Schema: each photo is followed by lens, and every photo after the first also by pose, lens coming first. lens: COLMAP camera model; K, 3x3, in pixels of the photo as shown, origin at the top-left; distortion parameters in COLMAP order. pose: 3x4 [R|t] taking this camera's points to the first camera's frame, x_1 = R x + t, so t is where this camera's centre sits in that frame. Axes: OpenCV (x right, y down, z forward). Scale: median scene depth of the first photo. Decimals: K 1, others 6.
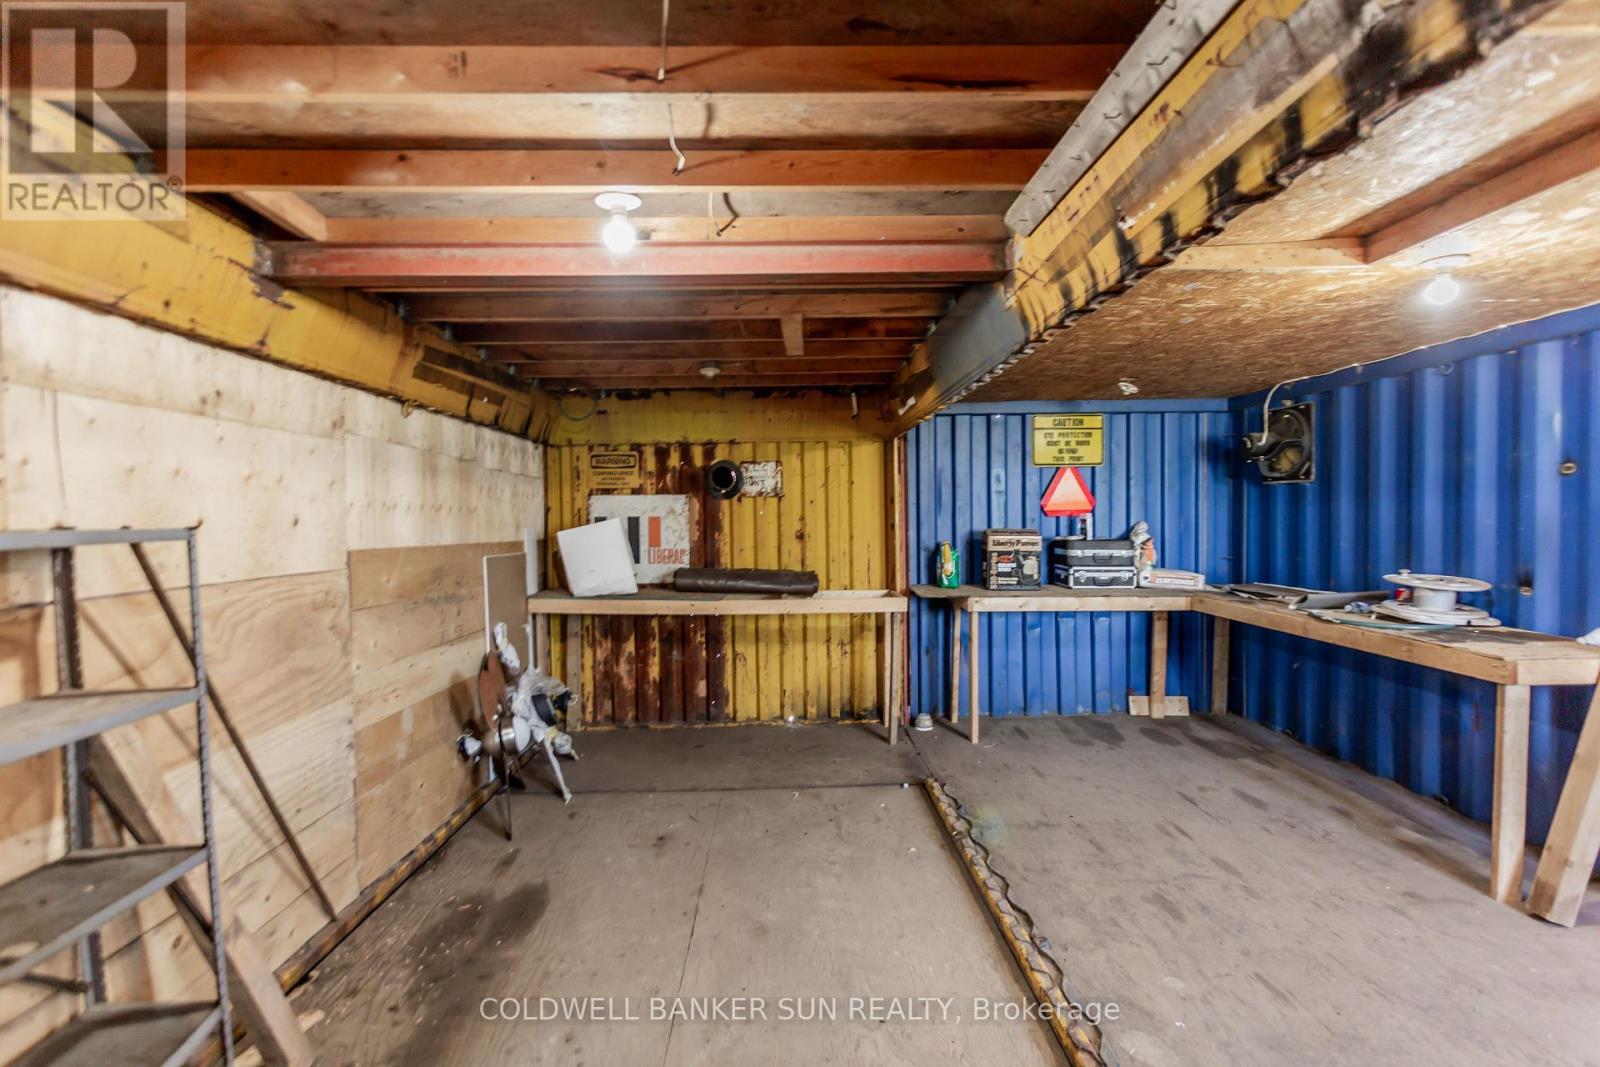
lens RADIAL K [[750.2, 0, 800.0], [0, 750.2, 533.5], [0, 0, 1]] dist [-0.000922, 0.000565]
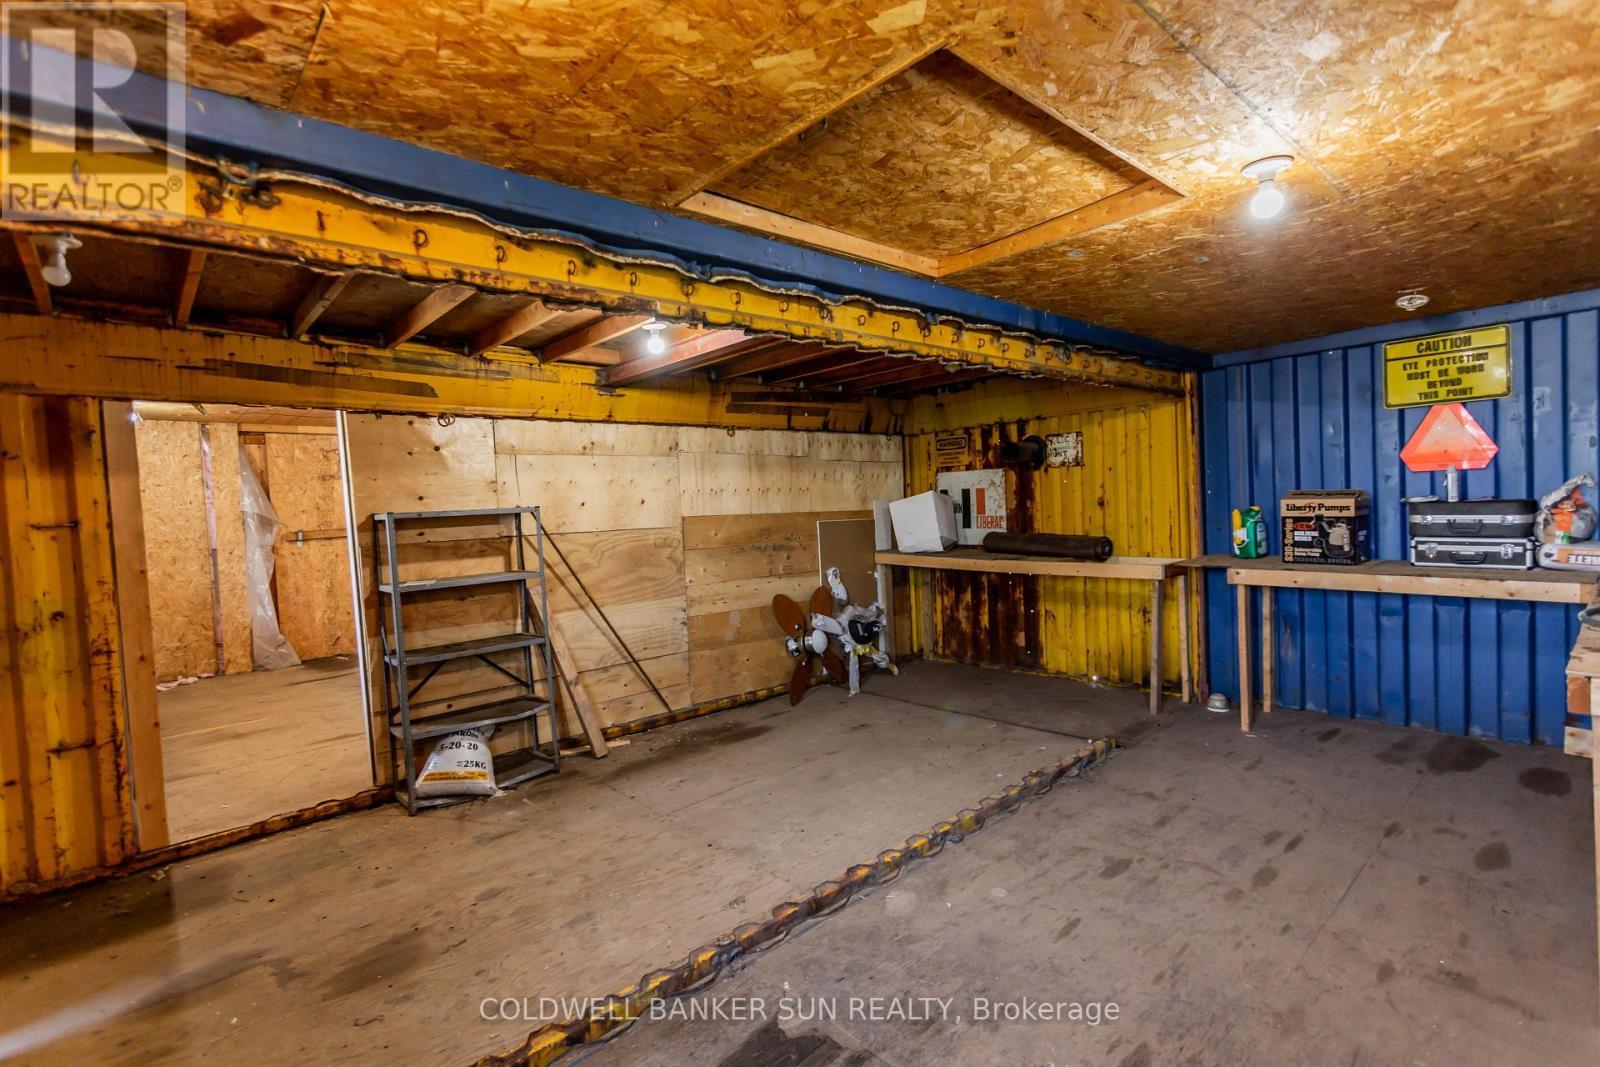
lens RADIAL K [[750.2, 0, 800.0], [0, 750.2, 533.5], [0, 0, 1]] dist [-0.000922, 0.000565]
pose [[0.646411, 0.014786, -0.762846, 0.541282], [0.017116, 0.999280, 0.033872, 0.003821], [0.762797, -0.034952, 0.645692, 0.022743]]
